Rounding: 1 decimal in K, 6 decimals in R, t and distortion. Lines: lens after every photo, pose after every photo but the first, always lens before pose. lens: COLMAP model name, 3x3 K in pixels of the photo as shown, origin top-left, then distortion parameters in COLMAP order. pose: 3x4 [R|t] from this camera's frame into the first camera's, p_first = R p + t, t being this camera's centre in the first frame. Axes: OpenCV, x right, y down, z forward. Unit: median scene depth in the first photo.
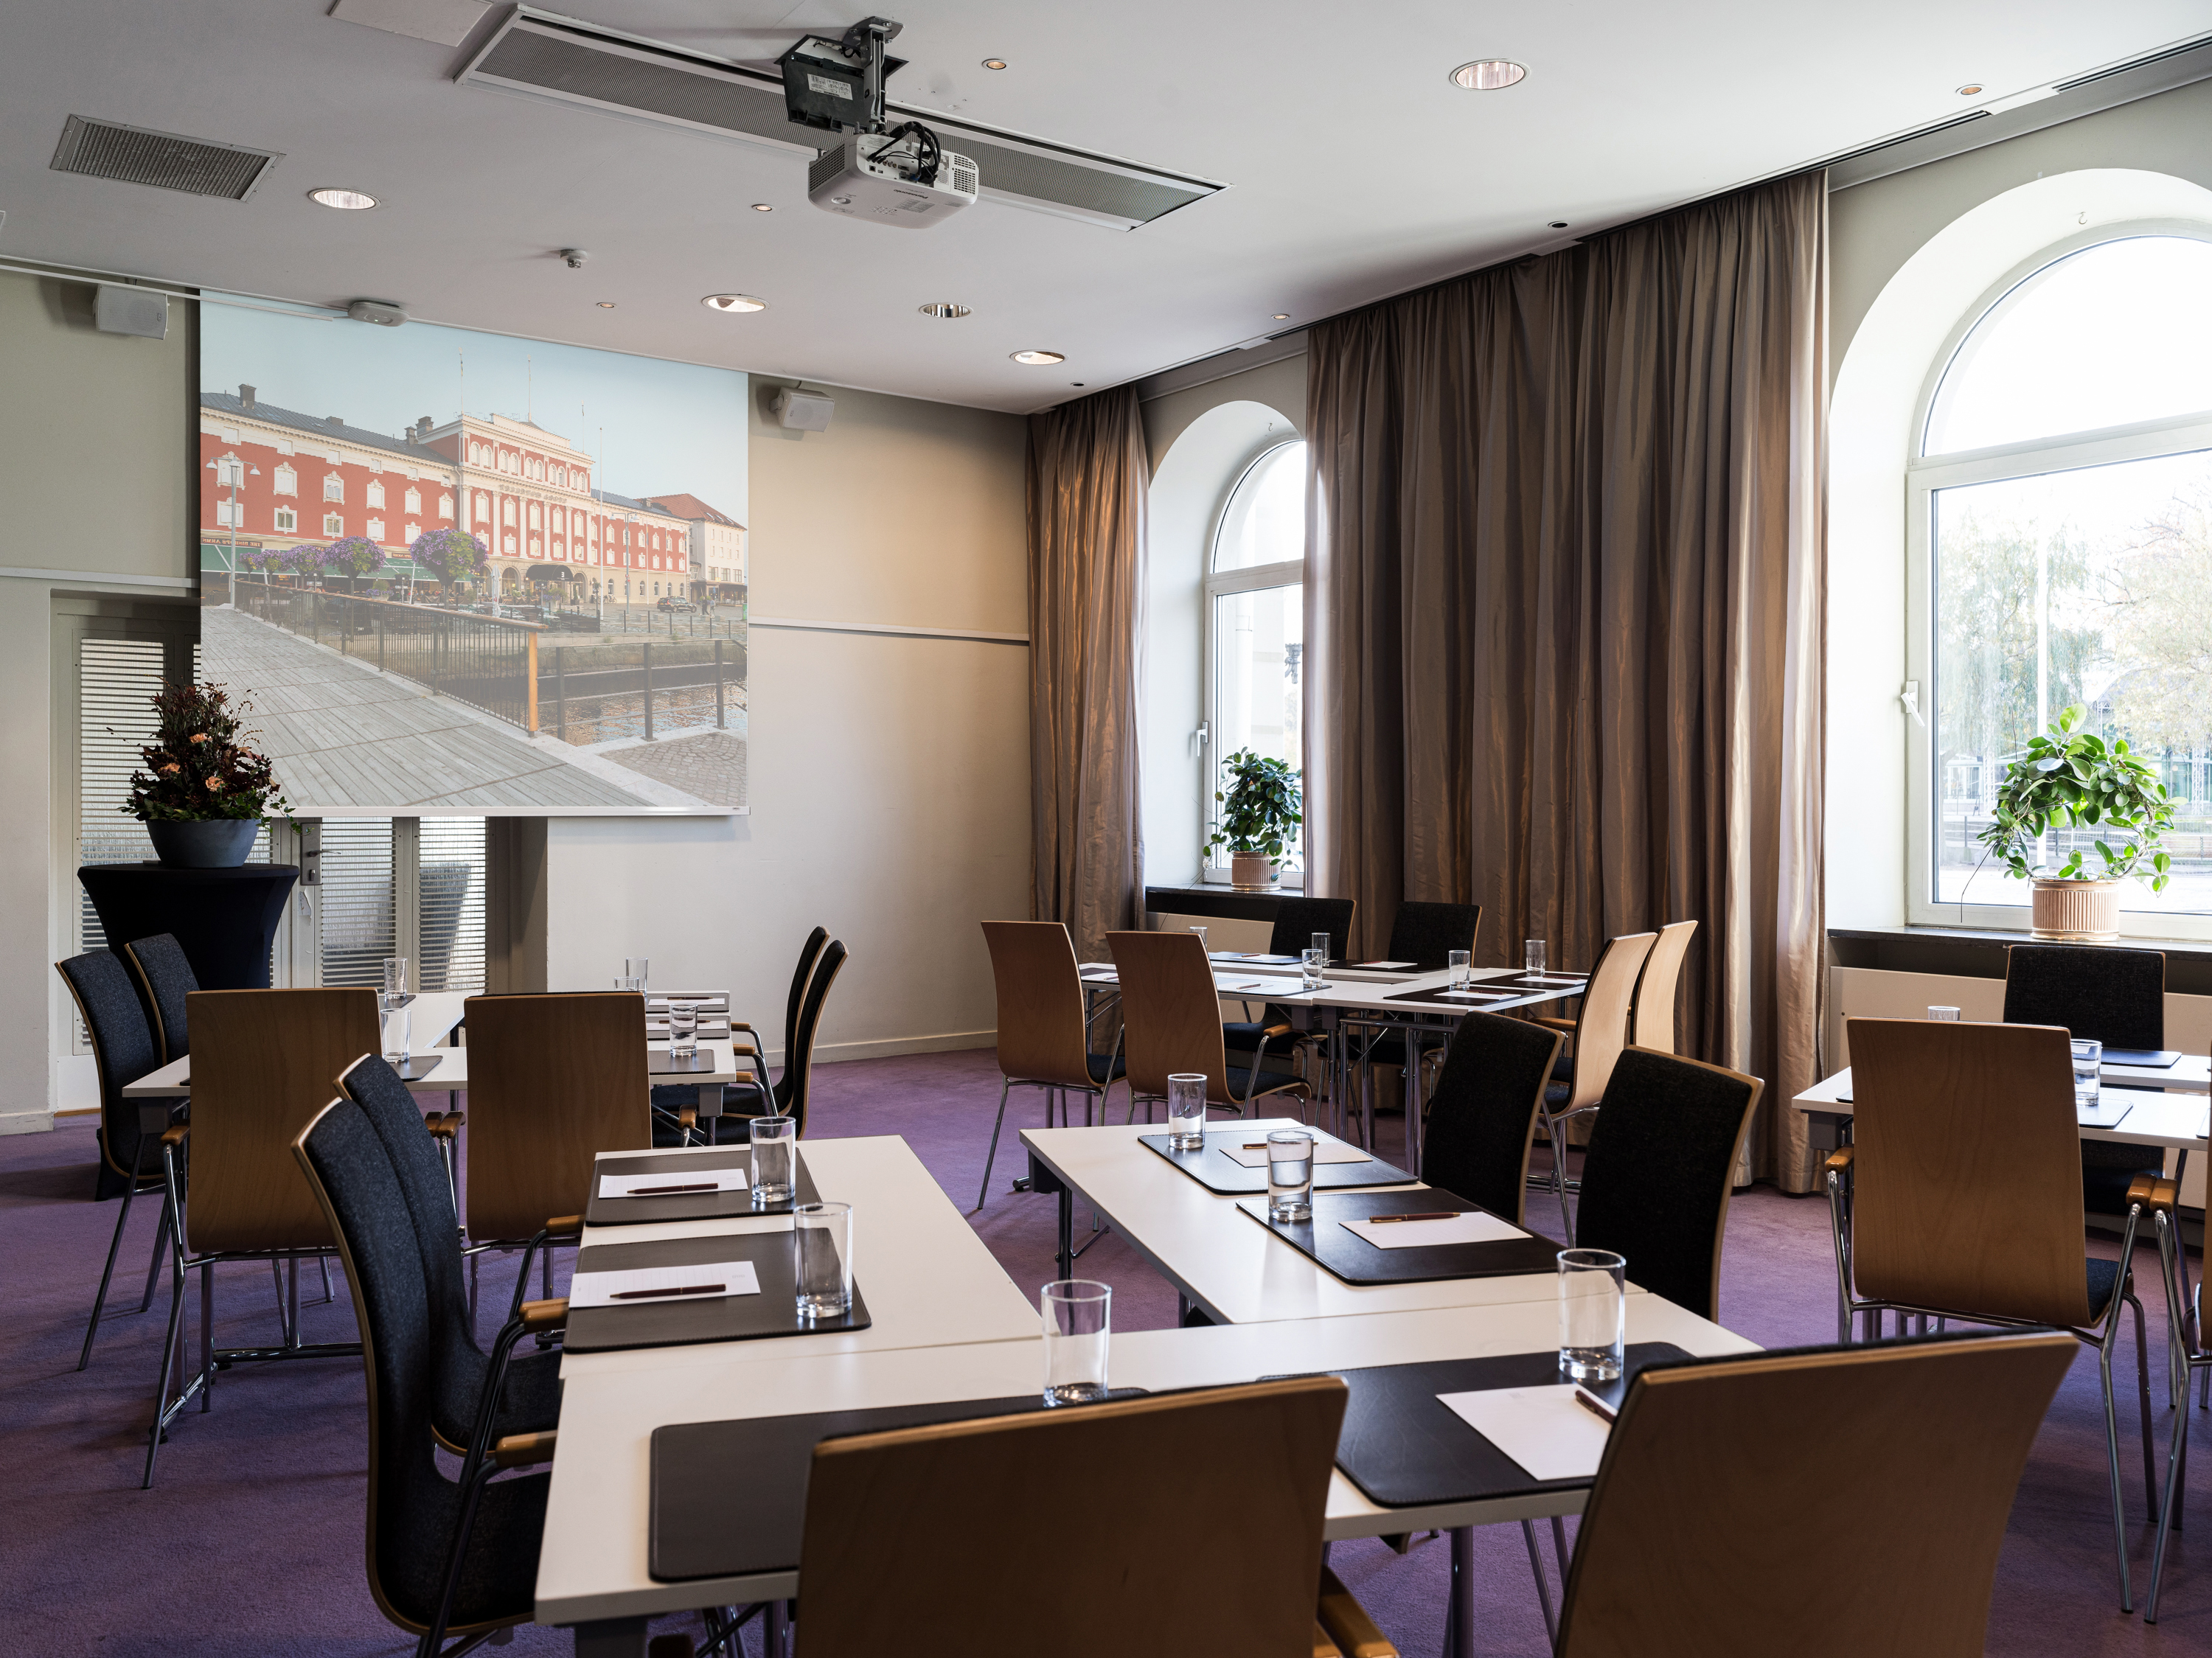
lens RADIAL K [[1770.1, 0, 1106.0], [0, 1770.1, 829.0], [0, 0, 1]] dist [-0.005426, -0.002324]
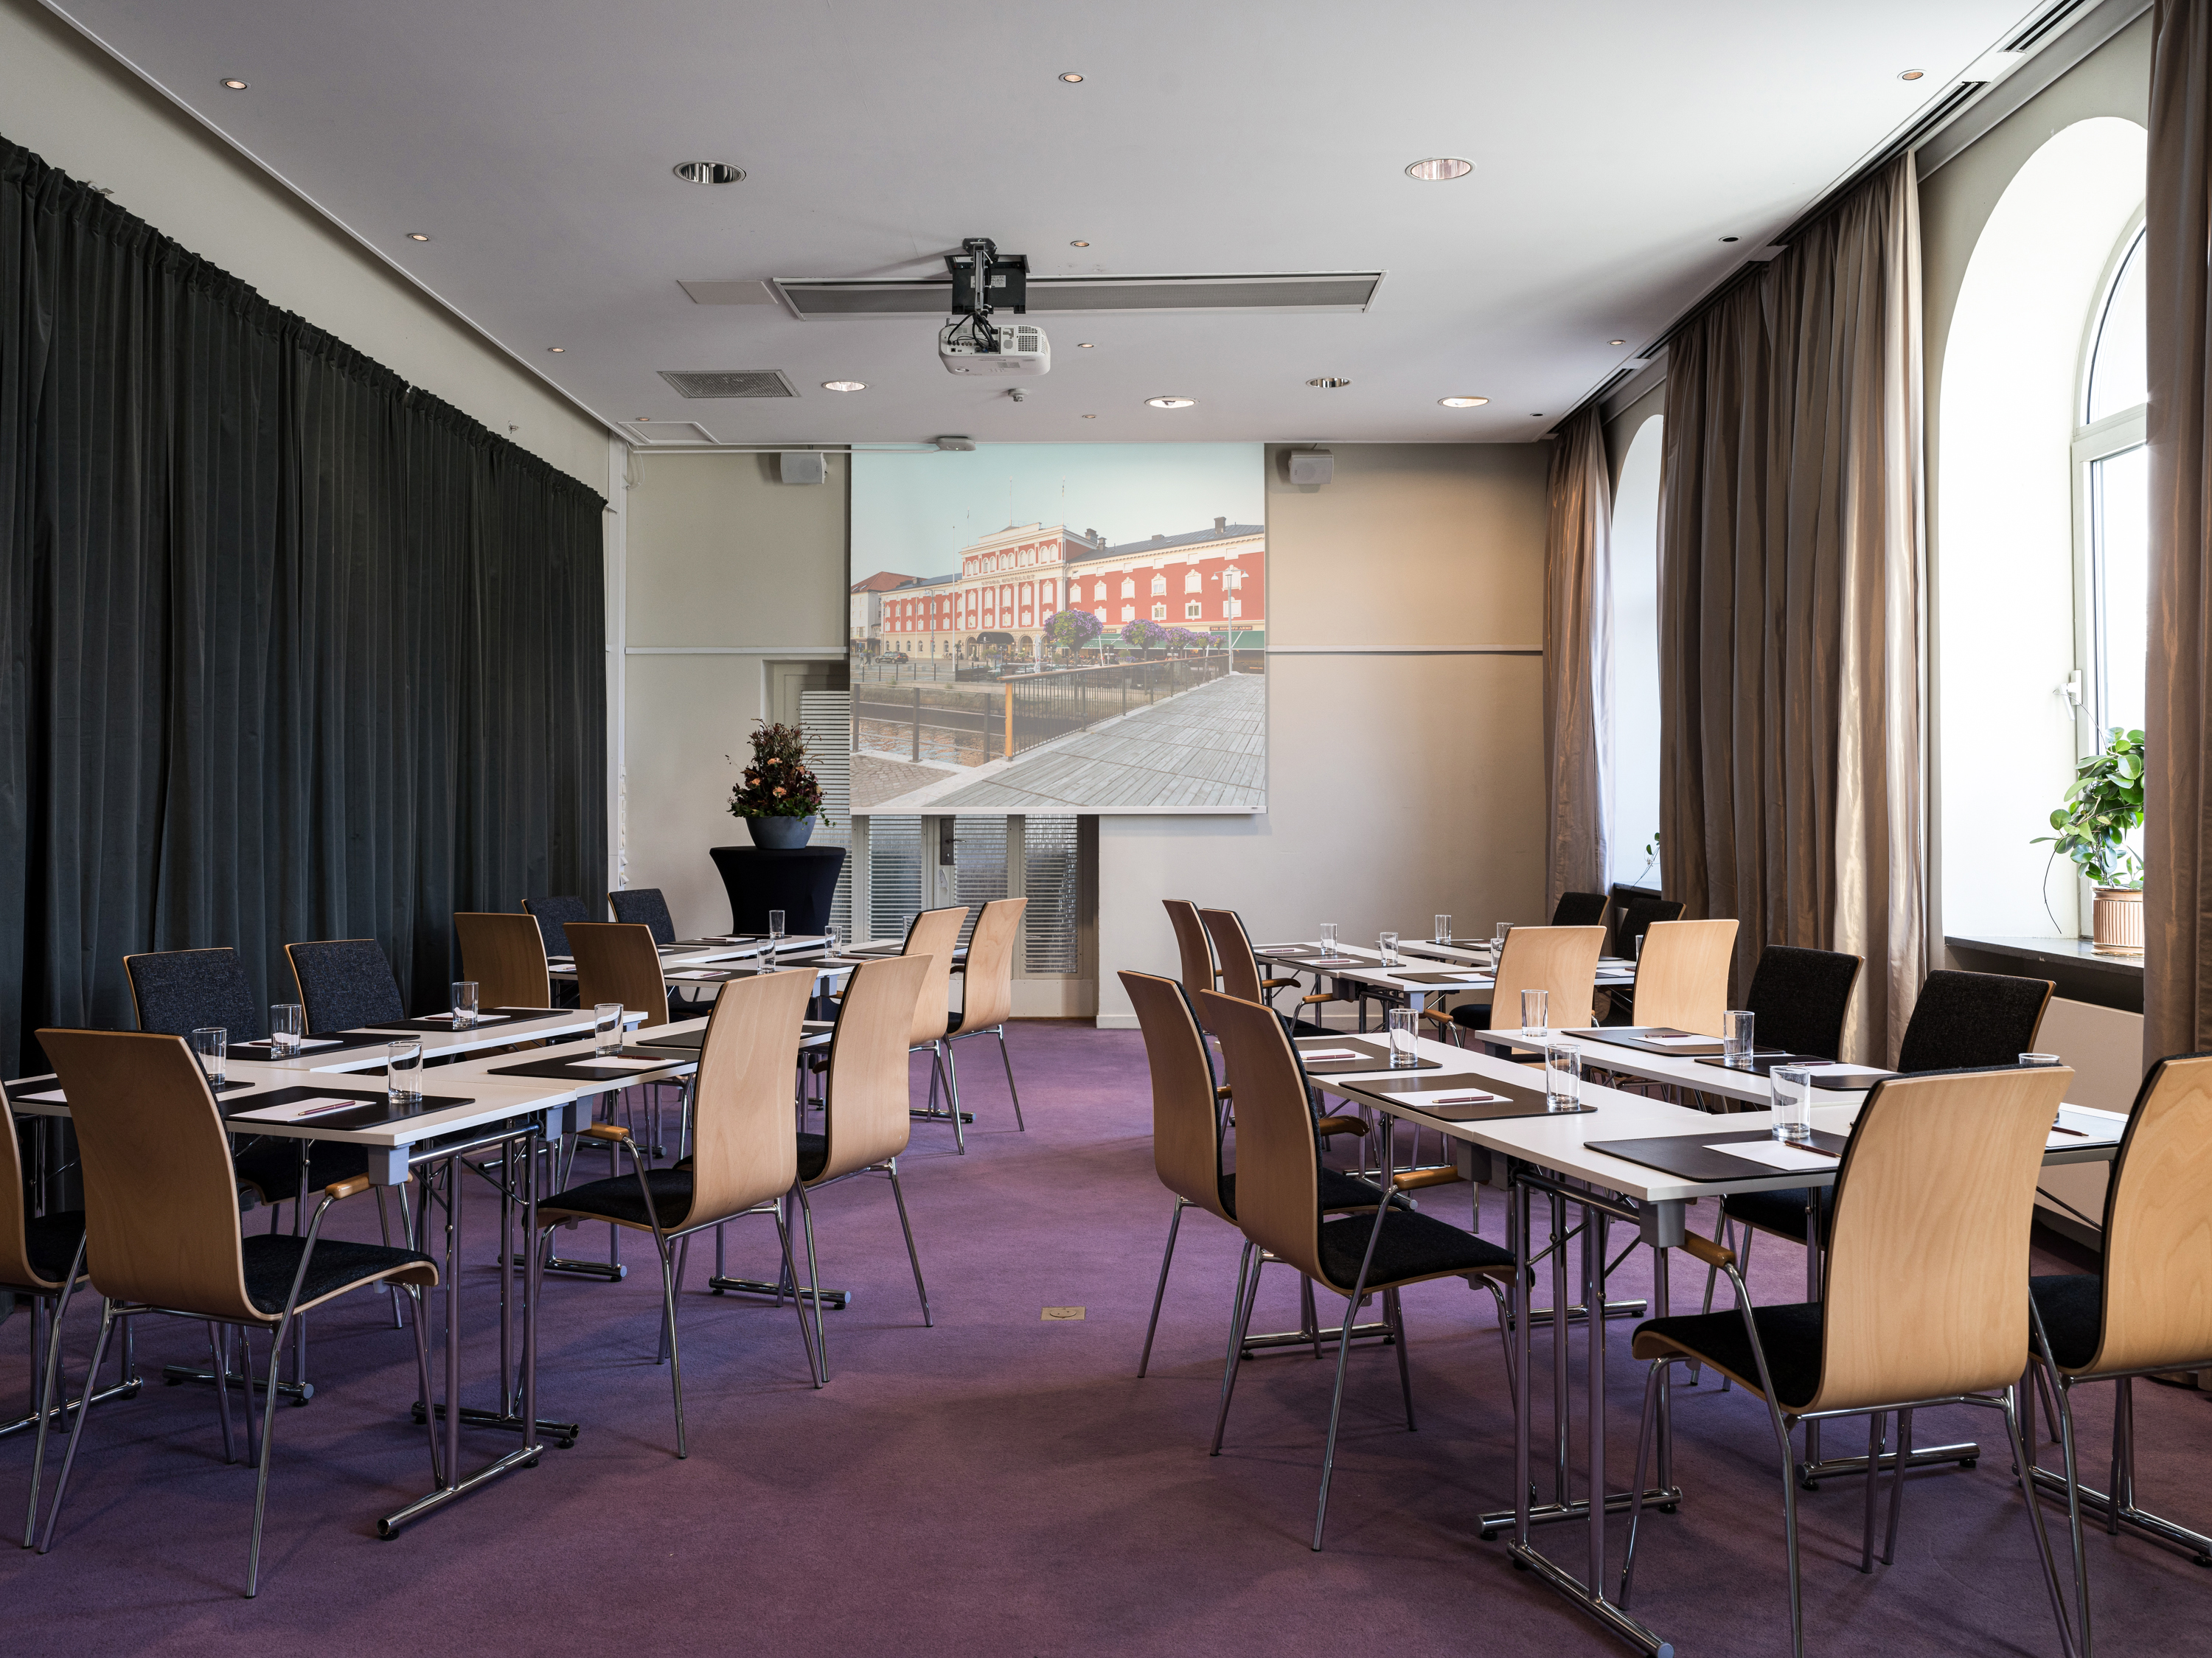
lens RADIAL K [[1784.3, 0, 1108.9], [0, 1784.3, 777.5], [0, 0, 1]] dist [0.004865, -0.004407]
pose [[0.807081, -0.010343, -0.590350, 0.596425], [-0.004859, 0.999696, -0.024158, -0.003458], [0.590421, 0.022366, 0.806785, -0.038643]]
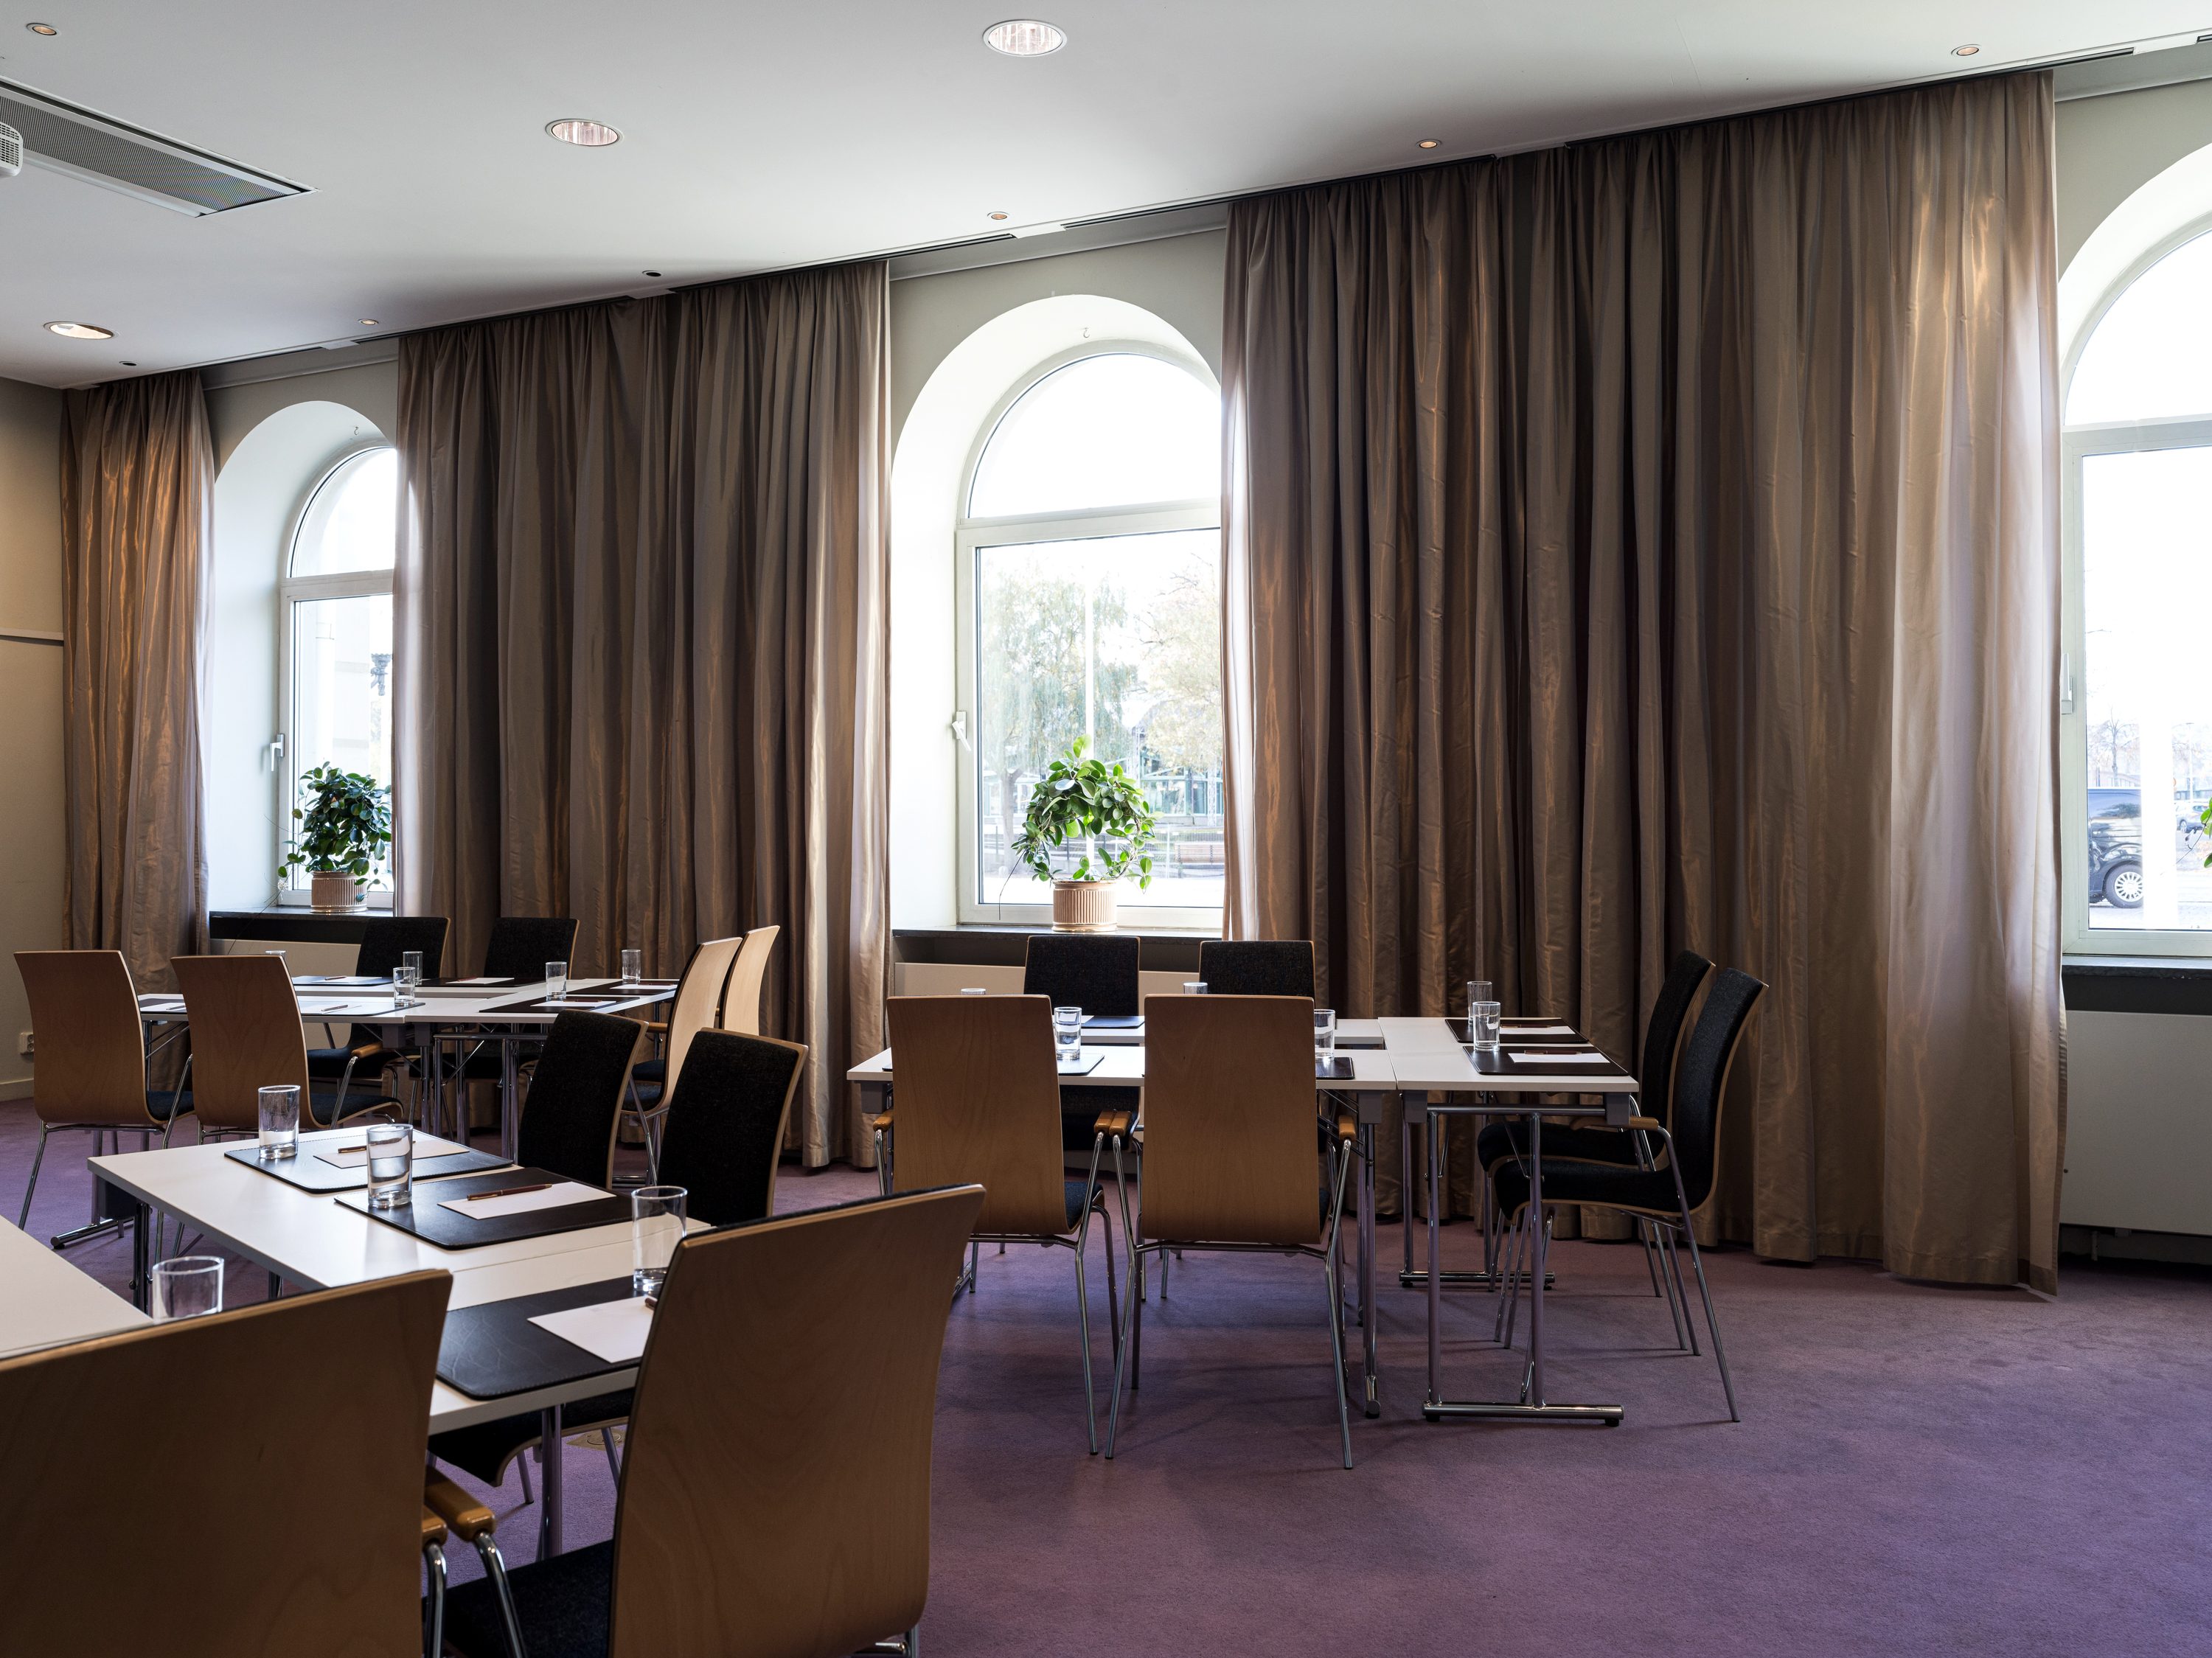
lens RADIAL K [[1784.3, 0, 1108.9], [0, 1784.3, 777.5], [0, 0, 1]] dist [0.004865, -0.004407]
pose [[0.880040, 0.006048, 0.474861, -0.010721], [0.011856, 0.999327, -0.034700, 0.000707], [-0.474751, 0.036167, 0.879377, -0.065811]]
